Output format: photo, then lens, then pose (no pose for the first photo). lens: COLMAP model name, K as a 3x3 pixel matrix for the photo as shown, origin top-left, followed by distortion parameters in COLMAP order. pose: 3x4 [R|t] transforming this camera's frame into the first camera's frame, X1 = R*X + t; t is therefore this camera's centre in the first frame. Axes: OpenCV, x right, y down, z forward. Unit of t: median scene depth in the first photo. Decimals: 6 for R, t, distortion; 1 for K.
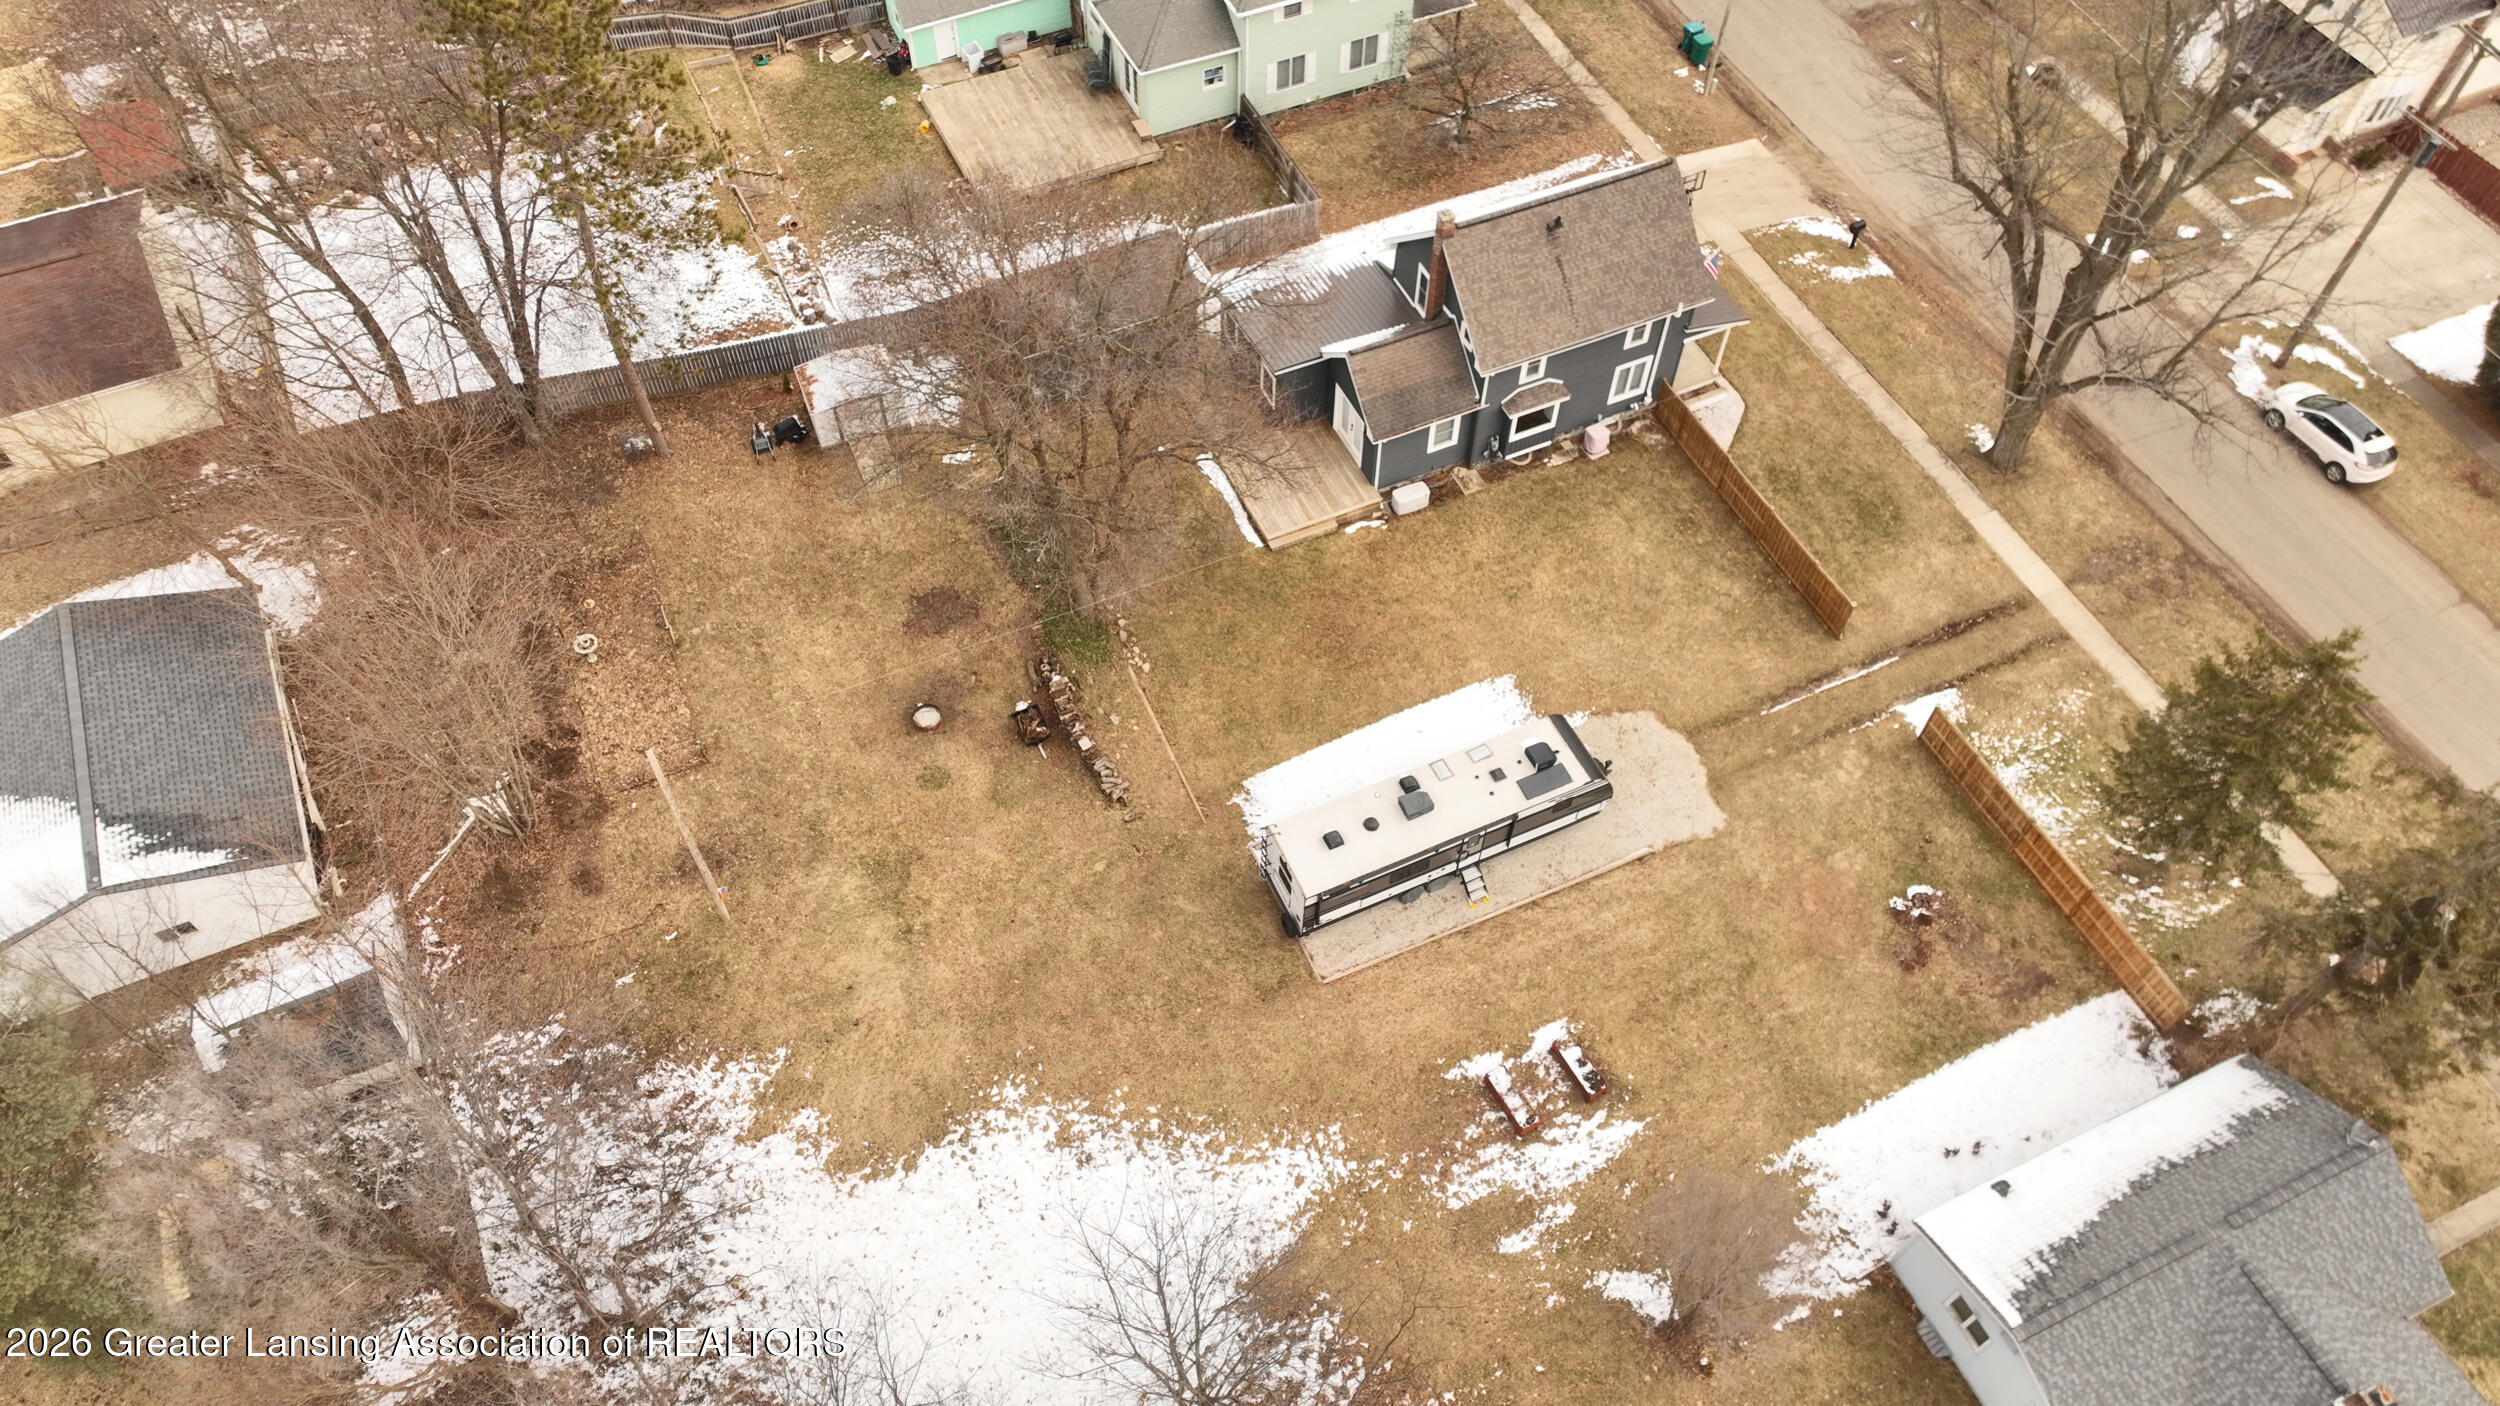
lens RADIAL K [[1768.5, 0, 1249.8], [0, 1768.5, 704.0], [0, 0, 1]] dist [0.001919, 0.000473]
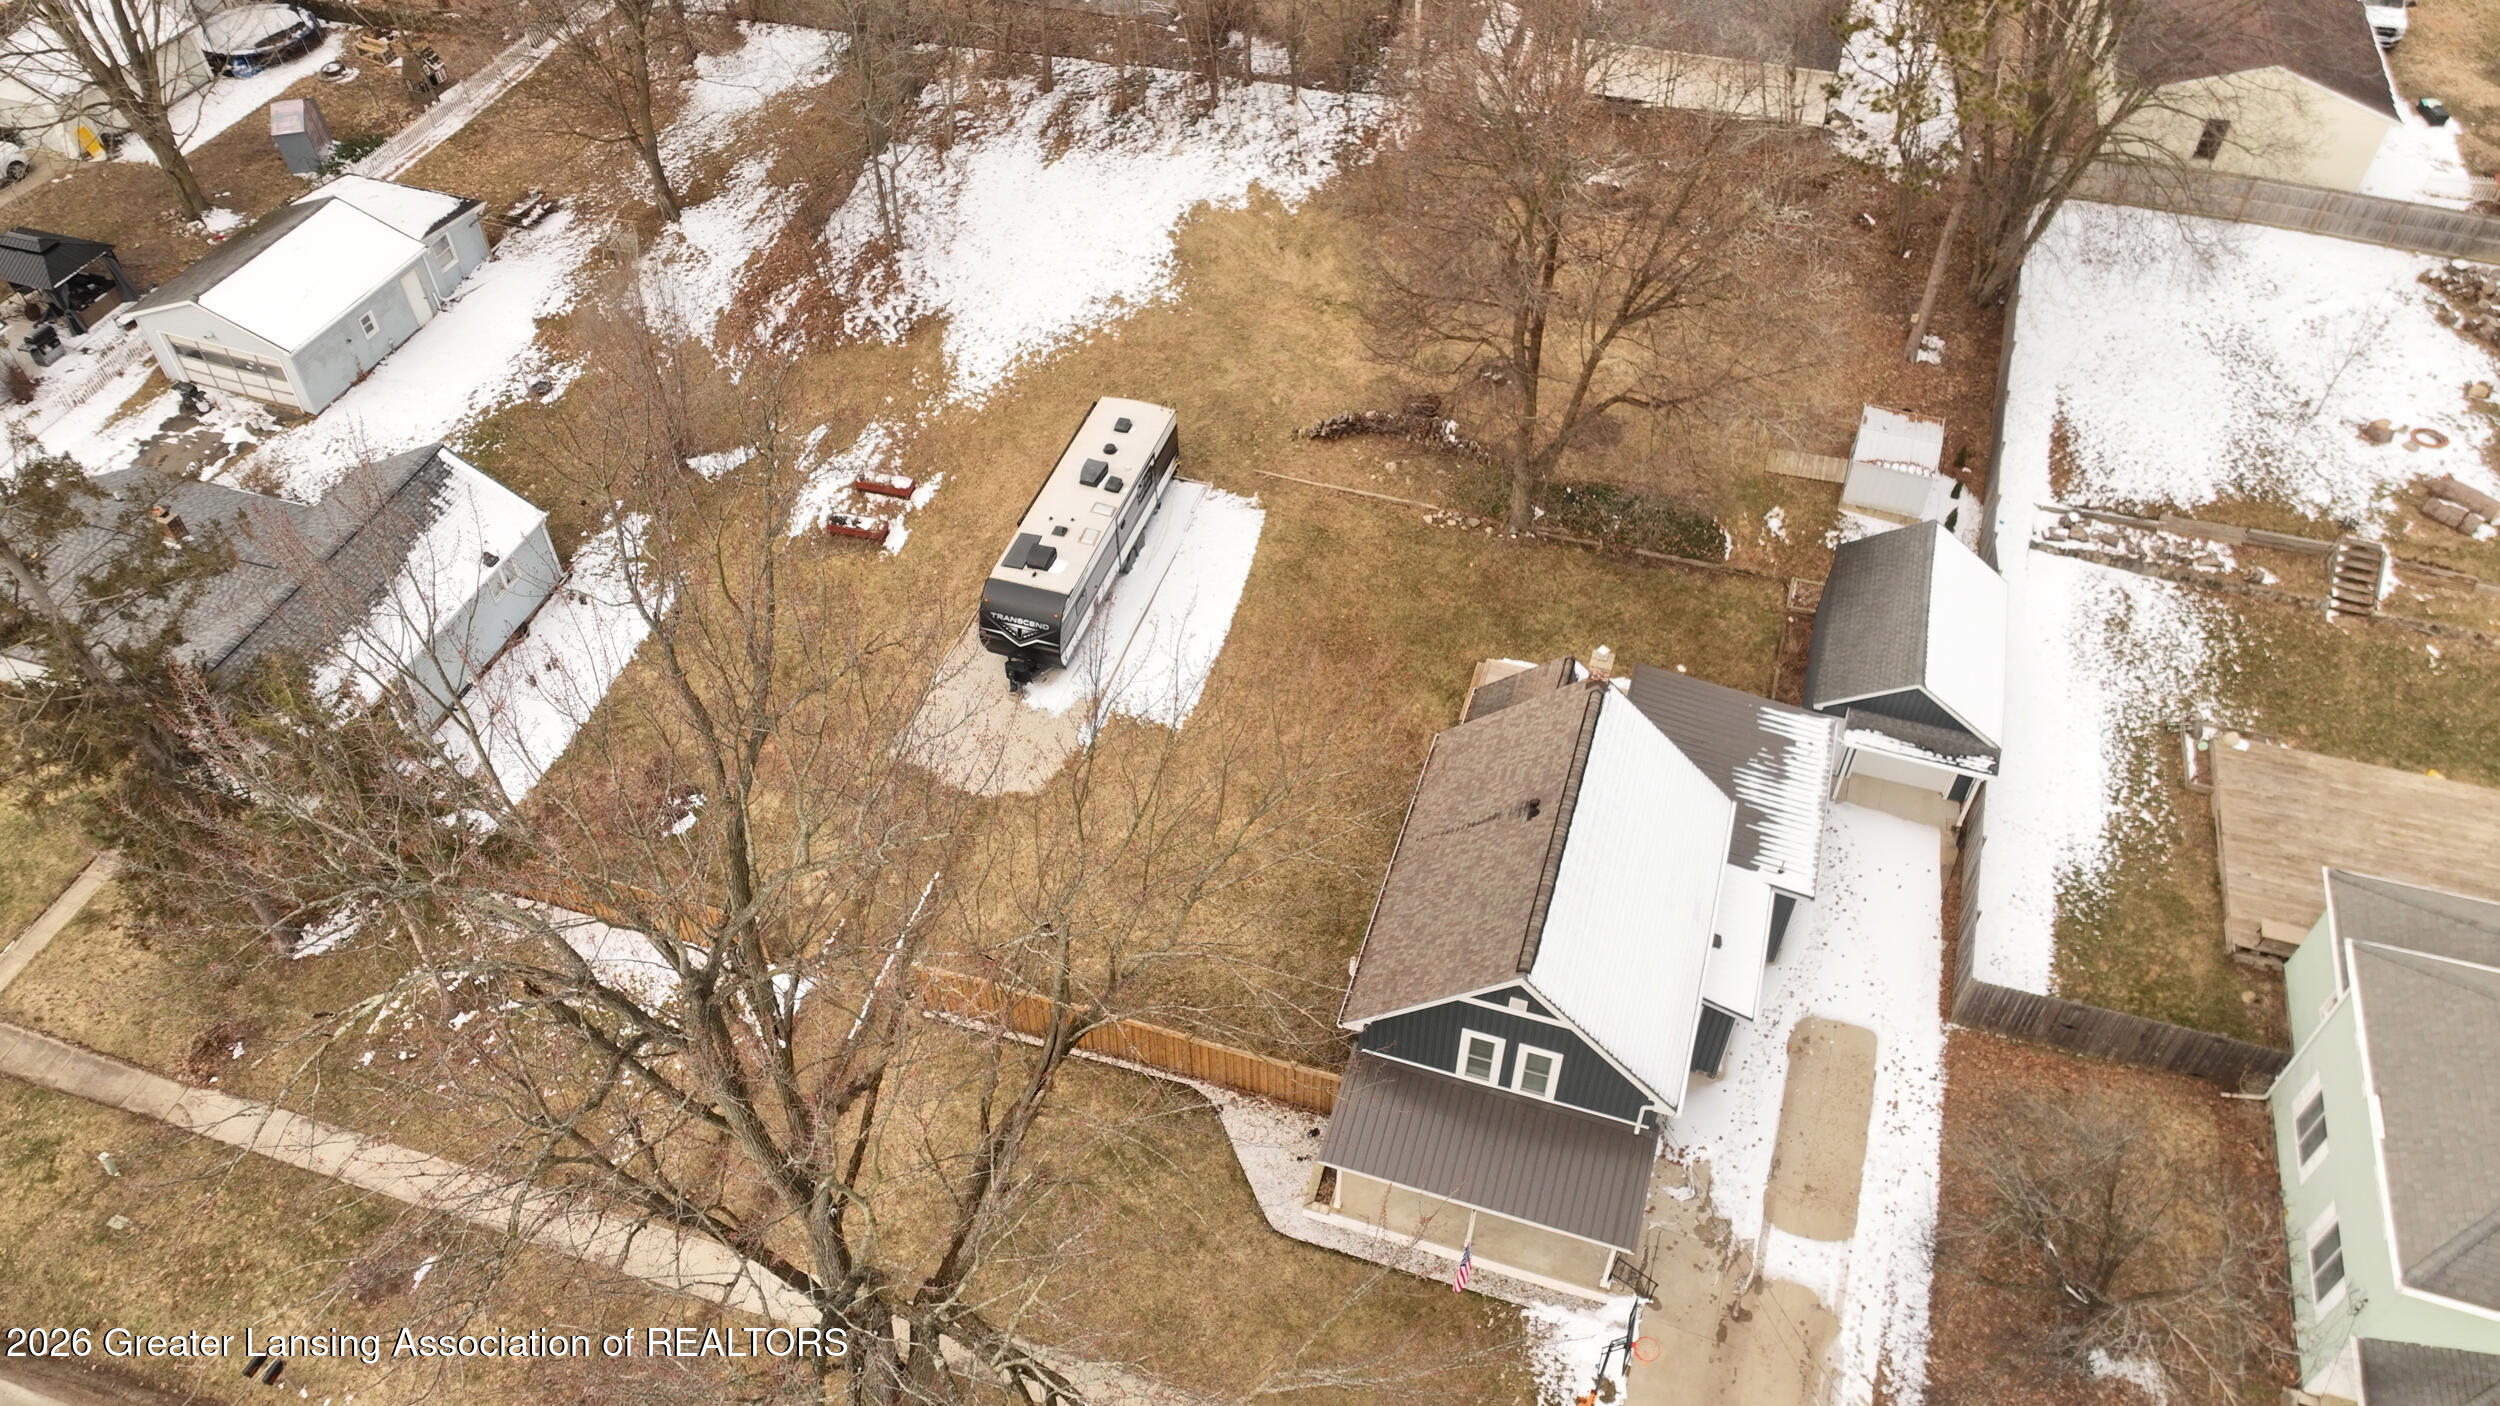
lens RADIAL K [[1776.8, 0, 1249.4], [0, 1776.8, 702.7], [0, 0, 1]] dist [0.006238, 0.001407]
pose [[-0.677596, 0.519639, -0.520422, 0.710189], [-0.603431, 0.011673, 0.797330, -0.918983], [0.420398, 0.854306, 0.305657, 0.888225]]
